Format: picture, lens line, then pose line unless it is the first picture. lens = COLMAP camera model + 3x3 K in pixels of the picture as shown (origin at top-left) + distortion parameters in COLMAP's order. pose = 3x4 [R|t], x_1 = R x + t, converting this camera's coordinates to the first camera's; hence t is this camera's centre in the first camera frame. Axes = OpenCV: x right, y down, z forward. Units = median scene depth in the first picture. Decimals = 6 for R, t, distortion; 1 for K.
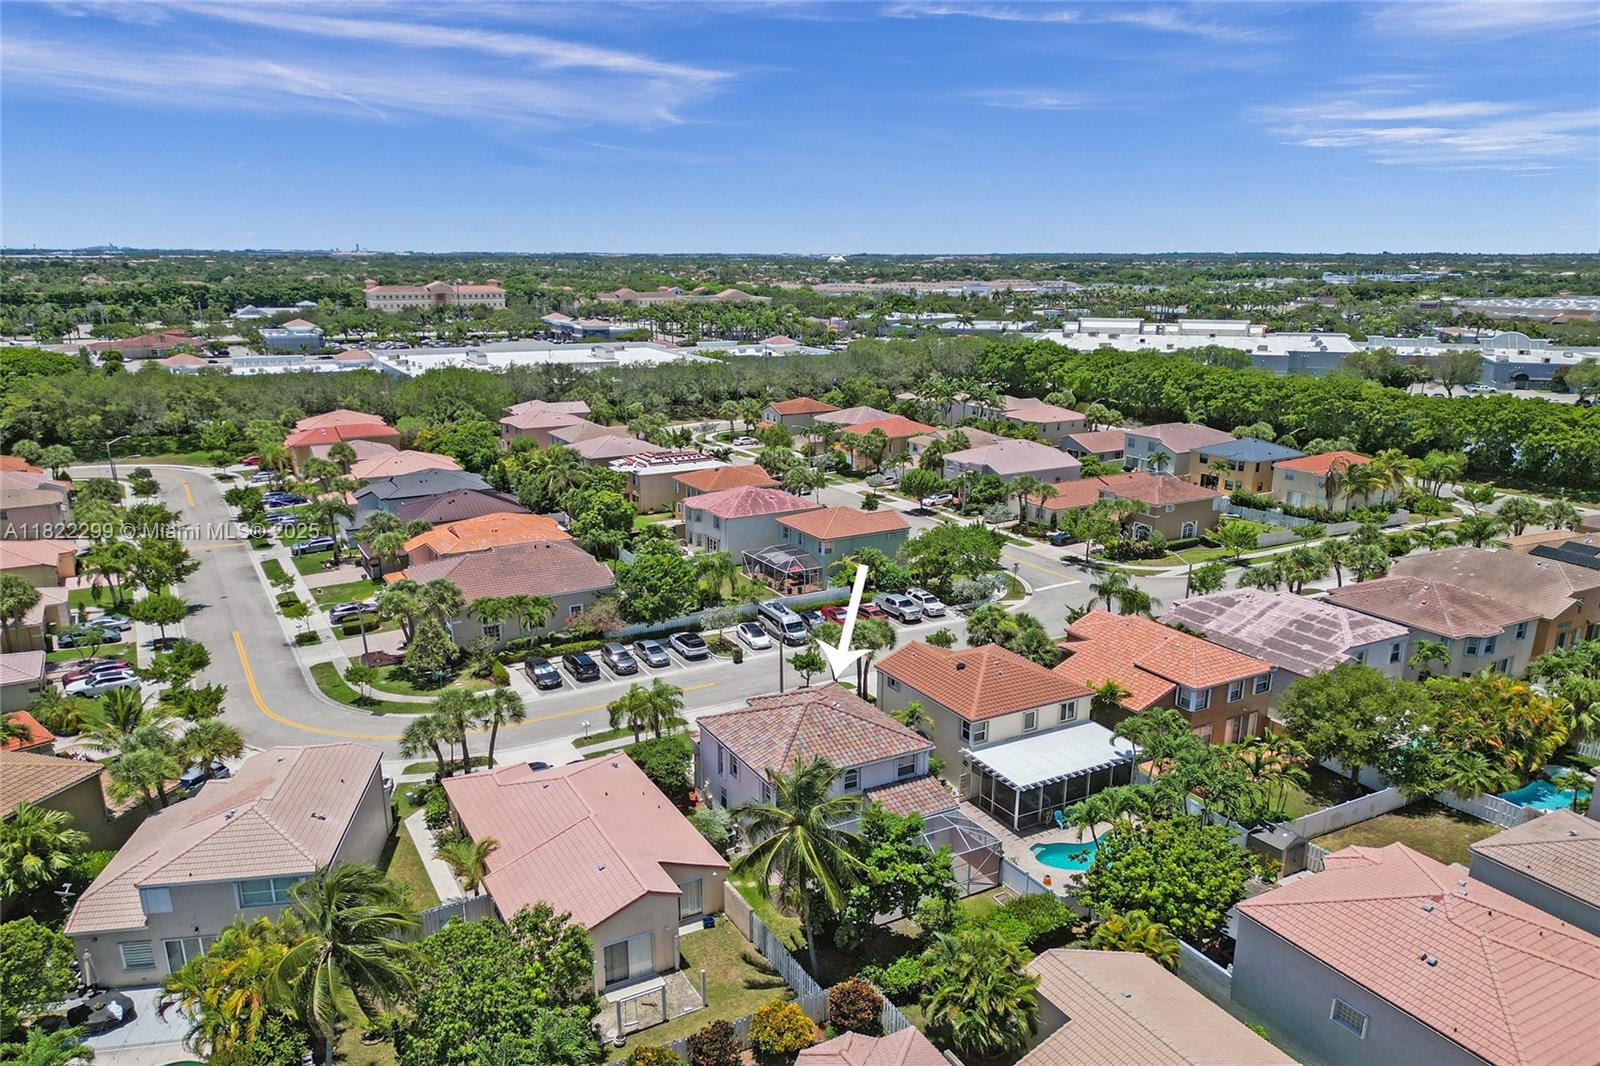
lens RADIAL K [[1121.3, 0, 798.7], [0, 1121.3, 563.1], [0, 0, 1]] dist [0.084379, -0.071162]
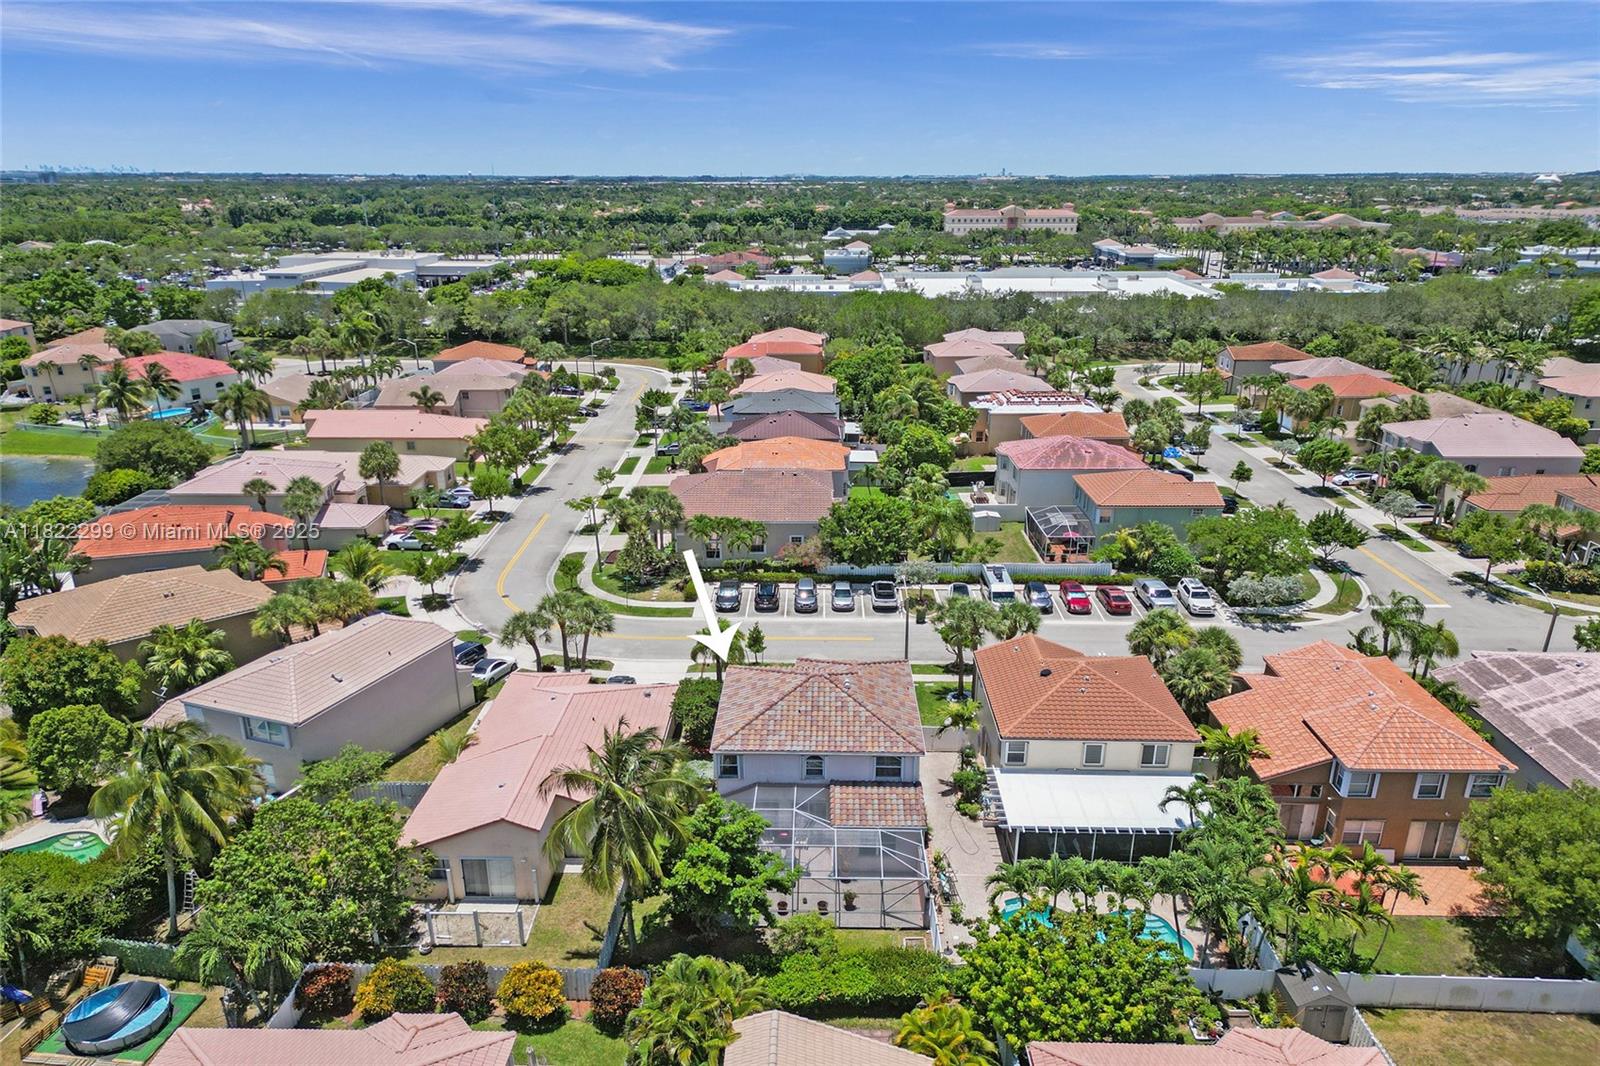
lens RADIAL K [[1121.3, 0, 798.7], [0, 1121.3, 563.1], [0, 0, 1]] dist [0.084379, -0.071162]
pose [[0.864125, 0.162386, -0.476360, 0.239905], [-0.132700, 0.986537, 0.095580, -0.029108], [0.485468, -0.019380, 0.874040, 0.112458]]
